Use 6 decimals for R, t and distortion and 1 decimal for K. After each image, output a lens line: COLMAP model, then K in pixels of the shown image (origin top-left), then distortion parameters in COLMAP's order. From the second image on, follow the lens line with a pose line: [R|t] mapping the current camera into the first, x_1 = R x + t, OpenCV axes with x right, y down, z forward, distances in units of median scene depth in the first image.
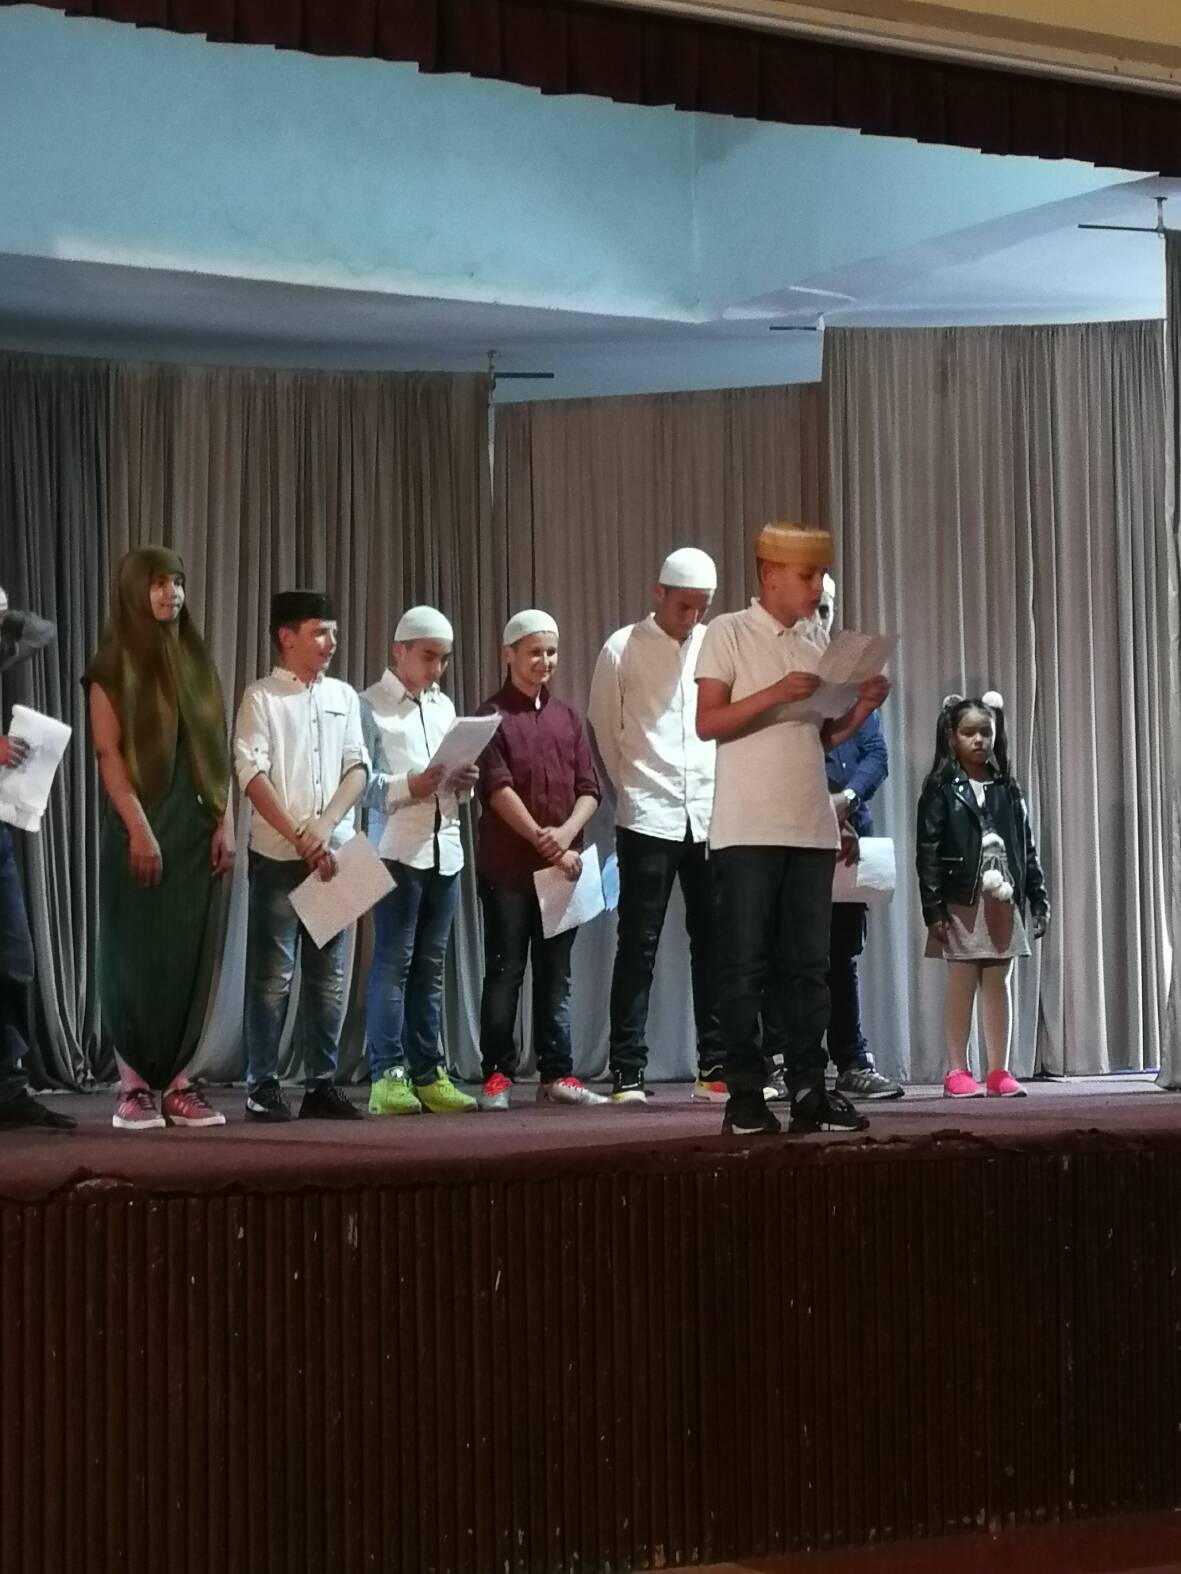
lens RADIAL K [[3265.1, 0, 590.5], [0, 3265.1, 787.0], [0, 0, 1]] dist [0.020821, 0.075456]
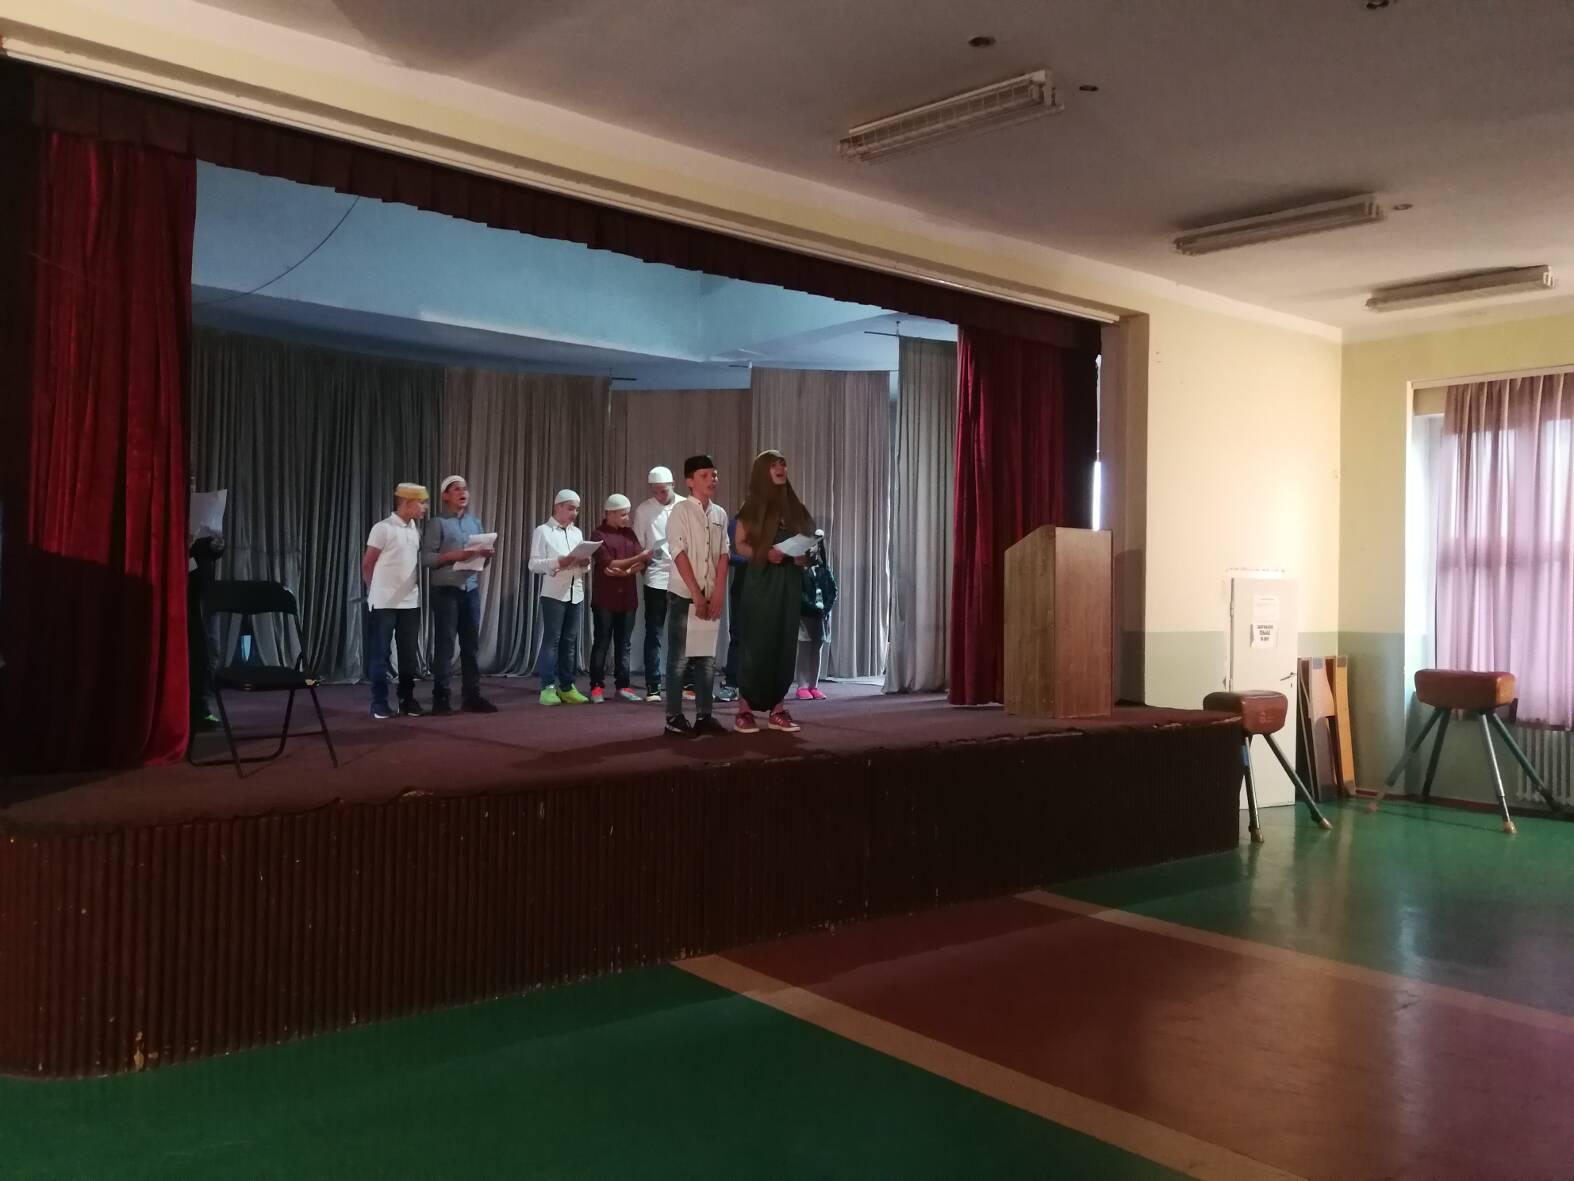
lens RADIAL K [[1222.1, 0, 787.0], [0, 1222.1, 590.5], [0, 0, 1]] dist [0.014315, -0.002415]
pose [[0.991905, 0.030403, 0.123287, -0.009843], [-0.036666, 0.998133, 0.048855, -0.024977], [-0.121571, -0.052980, 0.991168, 0.115870]]
